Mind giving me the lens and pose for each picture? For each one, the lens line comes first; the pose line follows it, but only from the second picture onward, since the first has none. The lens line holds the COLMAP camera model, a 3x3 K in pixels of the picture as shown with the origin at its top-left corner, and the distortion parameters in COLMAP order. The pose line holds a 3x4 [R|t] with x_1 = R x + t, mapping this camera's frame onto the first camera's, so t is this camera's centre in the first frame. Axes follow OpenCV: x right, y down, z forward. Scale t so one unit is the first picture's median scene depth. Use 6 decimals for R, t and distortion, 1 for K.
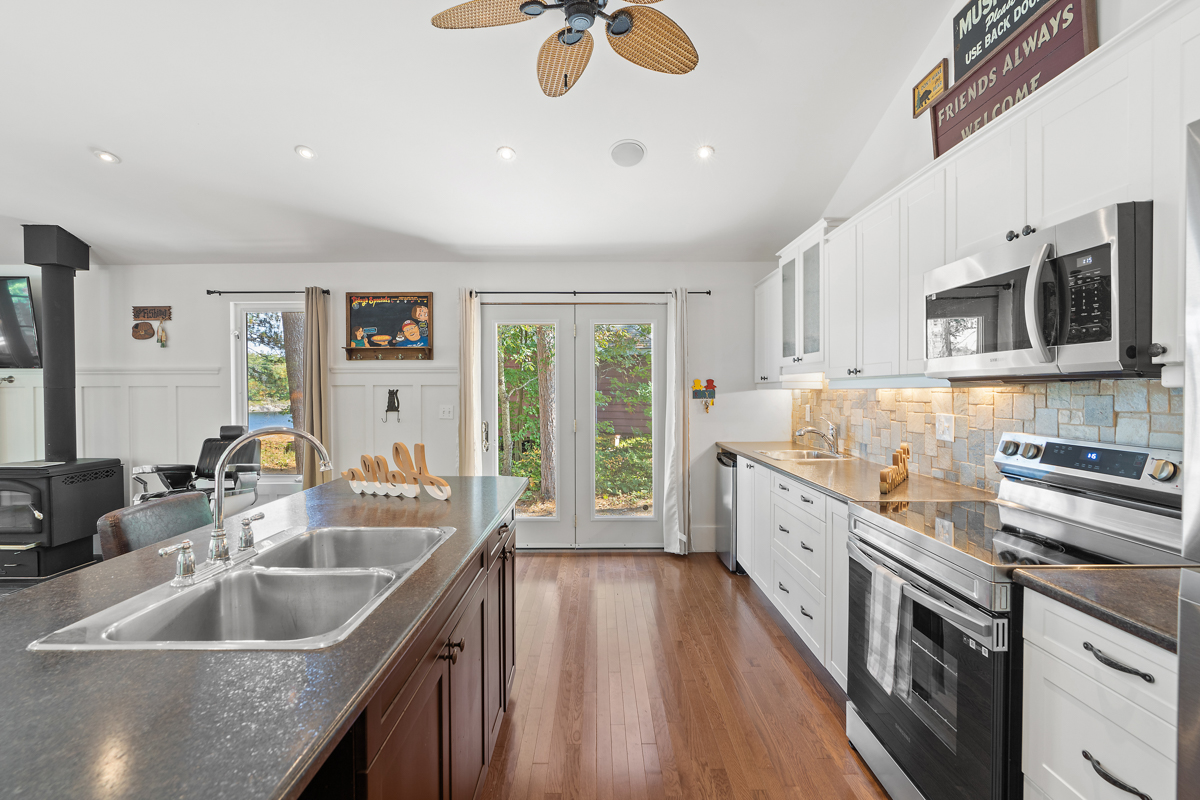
lens RADIAL K [[544.3, 0, 600.0], [0, 544.3, 400.0], [0, 0, 1]] dist [0.000276, 0.000175]
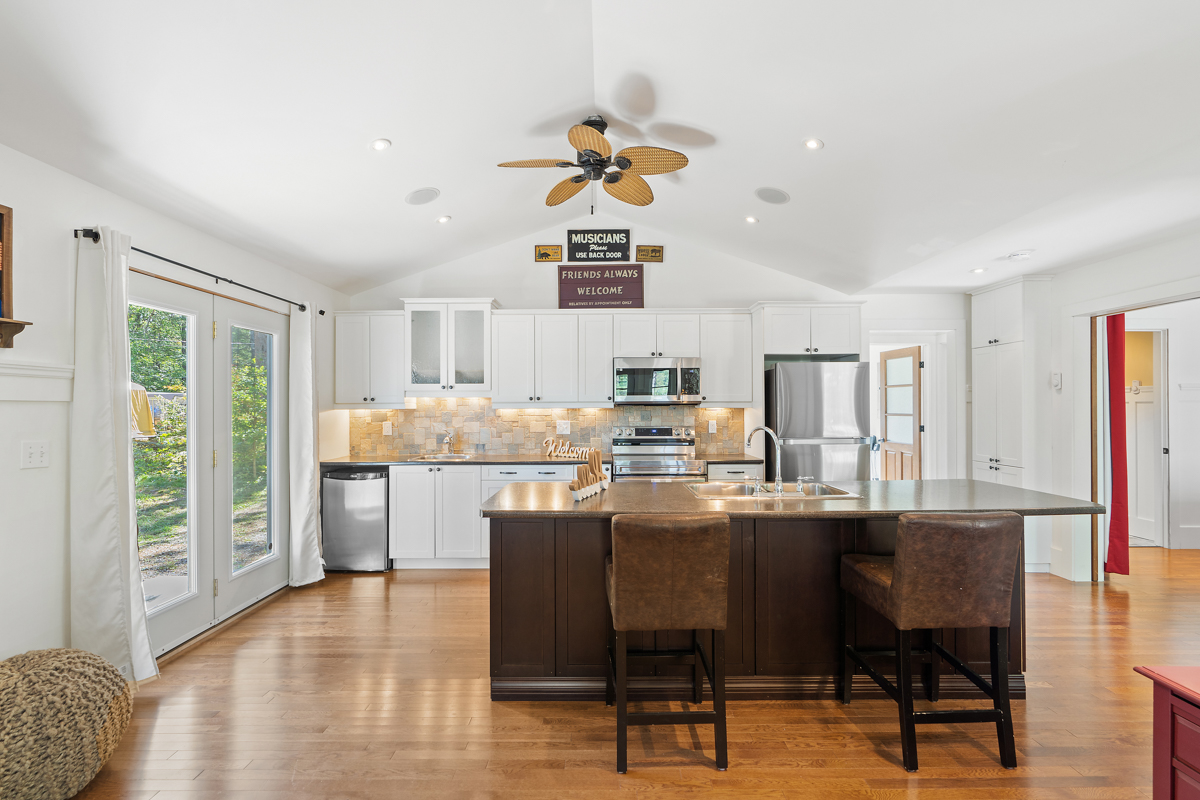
lens RADIAL K [[547.9, 0, 600.6], [0, 547.9, 406.4], [0, 0, 1]] dist [0.000101, 0.000086]
pose [[0.004609, 0.005995, 0.999971, -1.306577], [0.022126, 0.999737, -0.006096, -0.011906], [-0.999745, 0.022153, 0.004475, 0.800243]]
